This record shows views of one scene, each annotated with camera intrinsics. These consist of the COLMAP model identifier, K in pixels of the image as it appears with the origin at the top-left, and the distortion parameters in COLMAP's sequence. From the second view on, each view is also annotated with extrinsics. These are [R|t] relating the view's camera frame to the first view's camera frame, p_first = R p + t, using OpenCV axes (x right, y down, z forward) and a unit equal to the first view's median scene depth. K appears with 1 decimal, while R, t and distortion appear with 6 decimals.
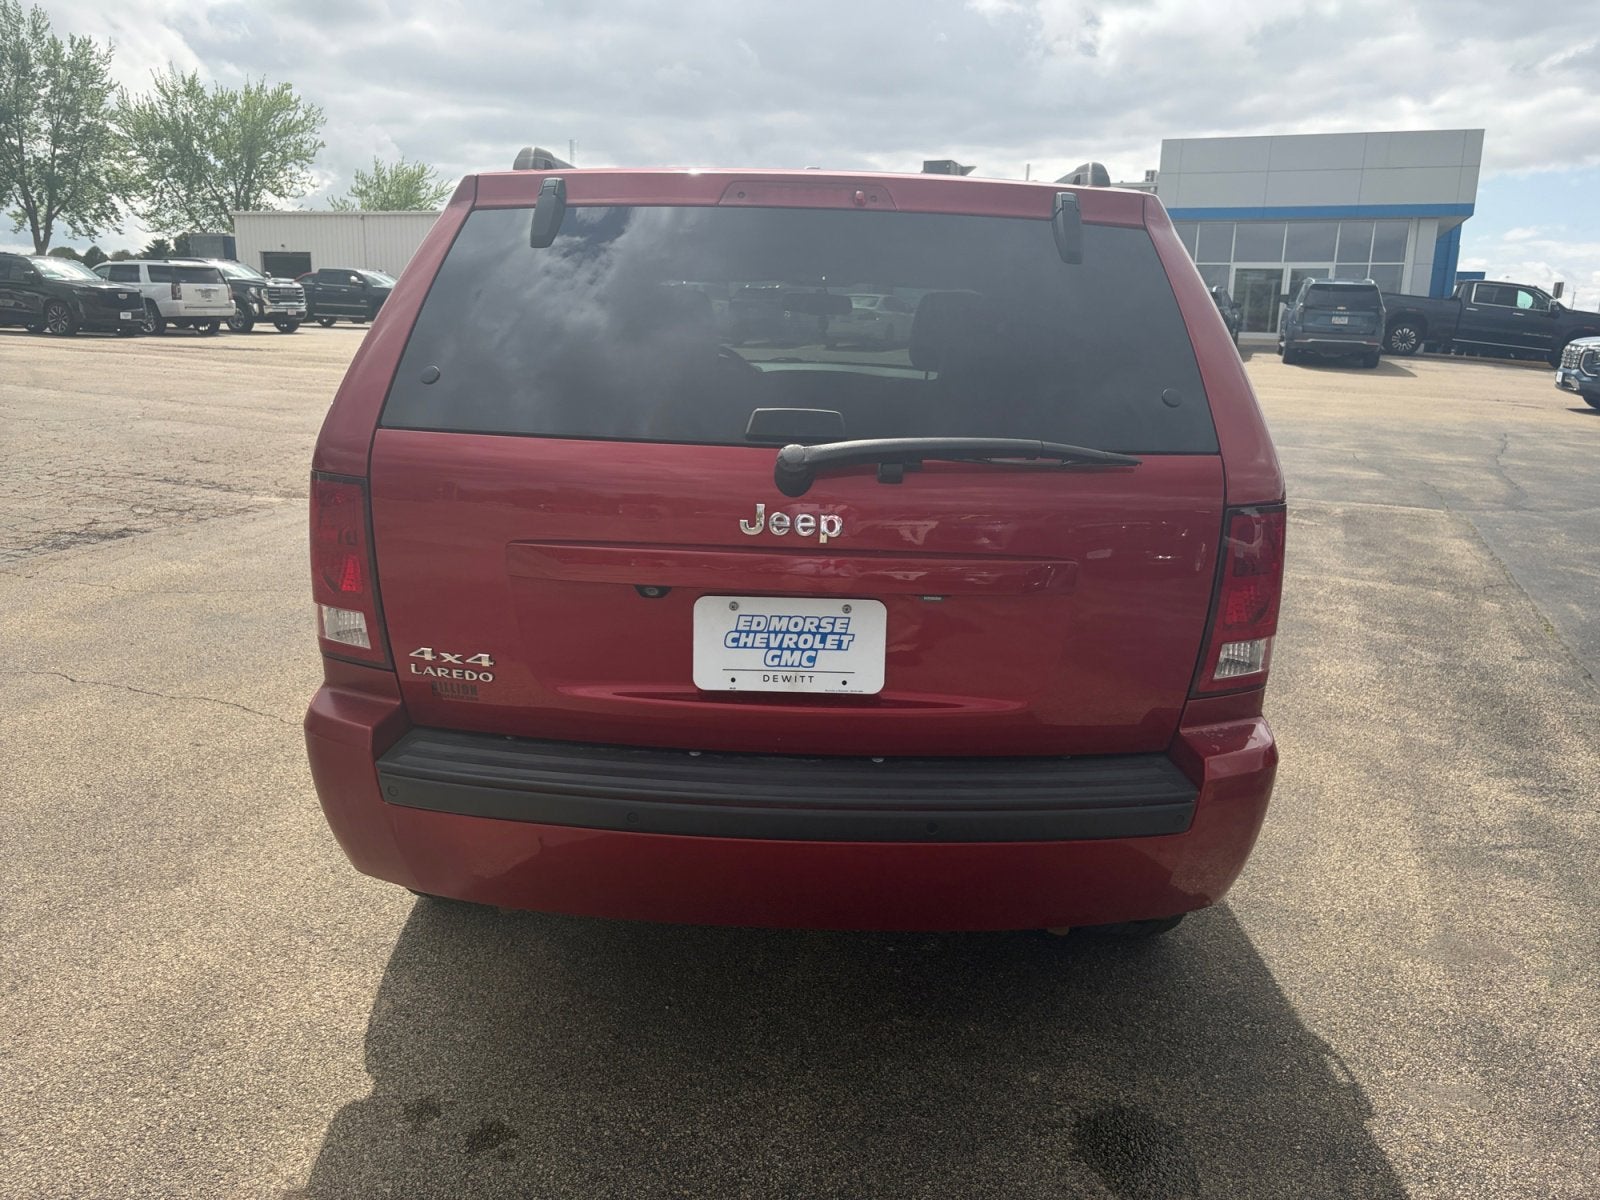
lens RADIAL K [[1200.1, 0, 816.4], [0, 1200.1, 628.7], [0, 0, 1]] dist [0.026196, -0.009158]
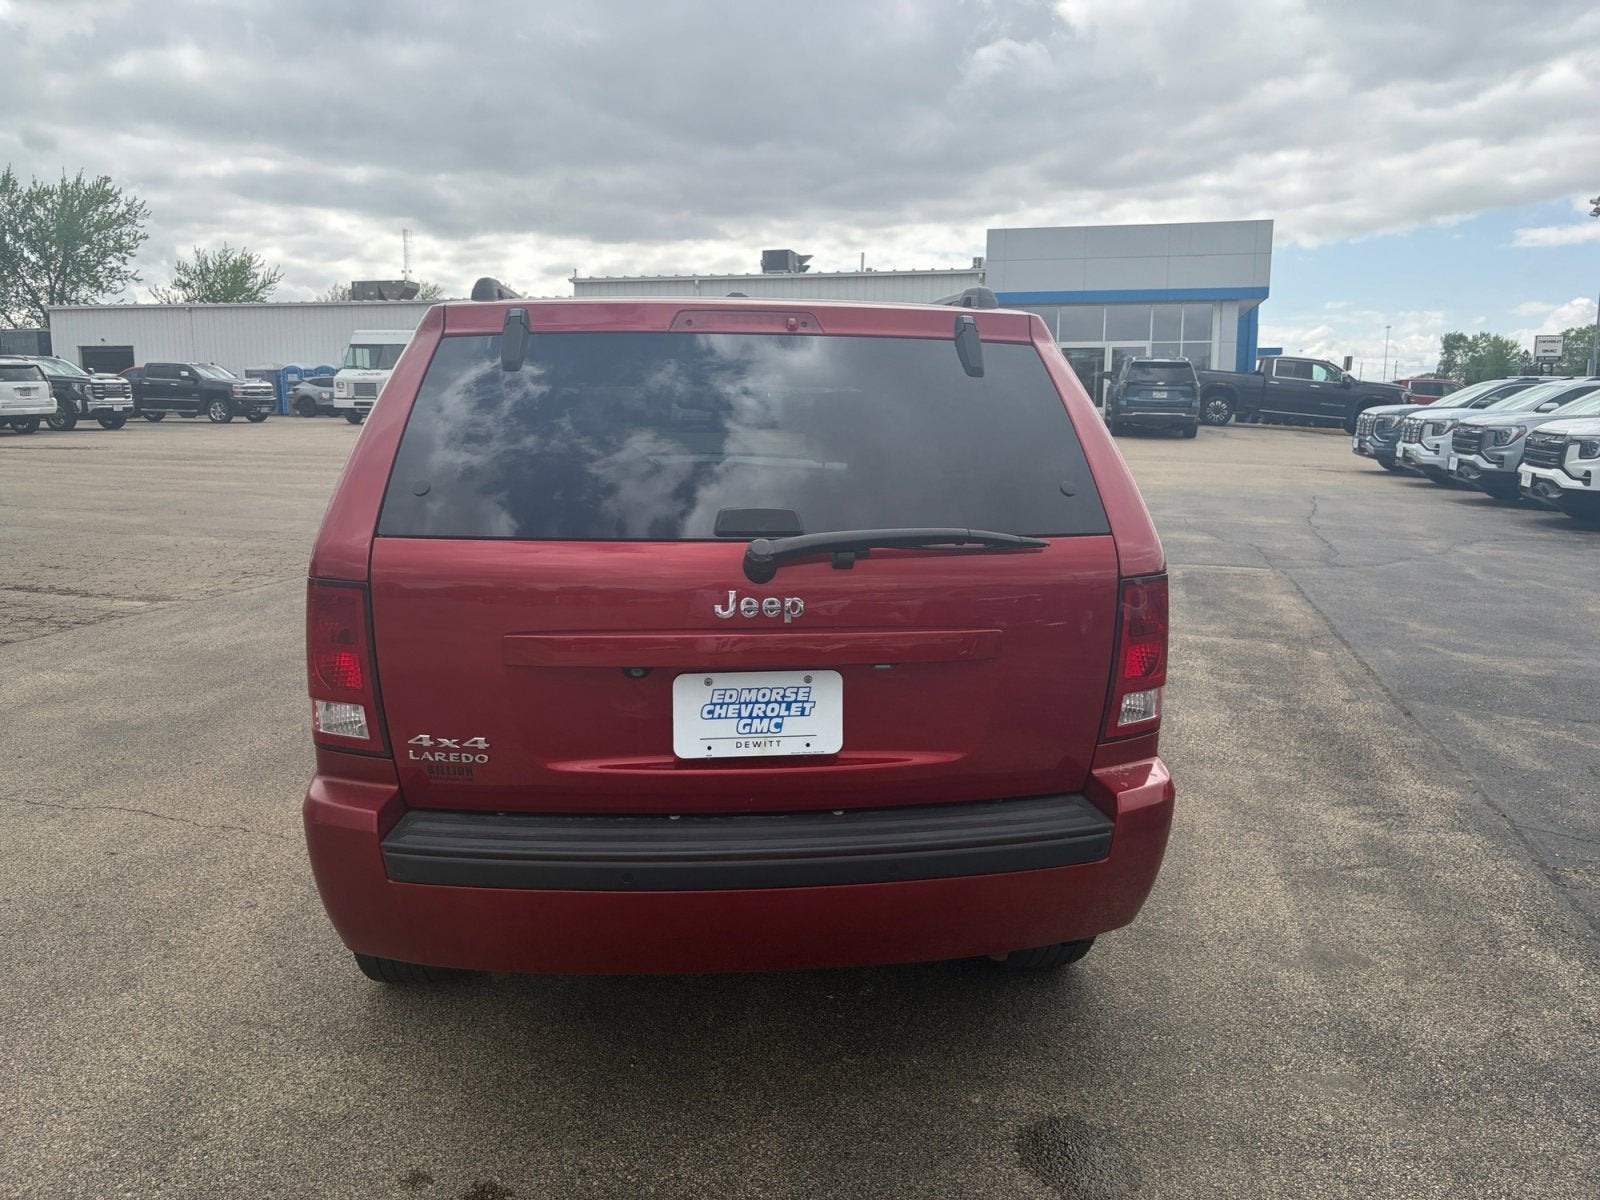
lens RADIAL K [[1200.1, 0, 816.4], [0, 1200.1, 628.7], [0, 0, 1]] dist [0.026196, -0.009158]
pose [[0.991804, -0.043671, 0.120073, -0.071160], [0.051306, 0.996803, -0.061250, 0.003905], [-0.117014, 0.066909, 0.990874, -0.093282]]
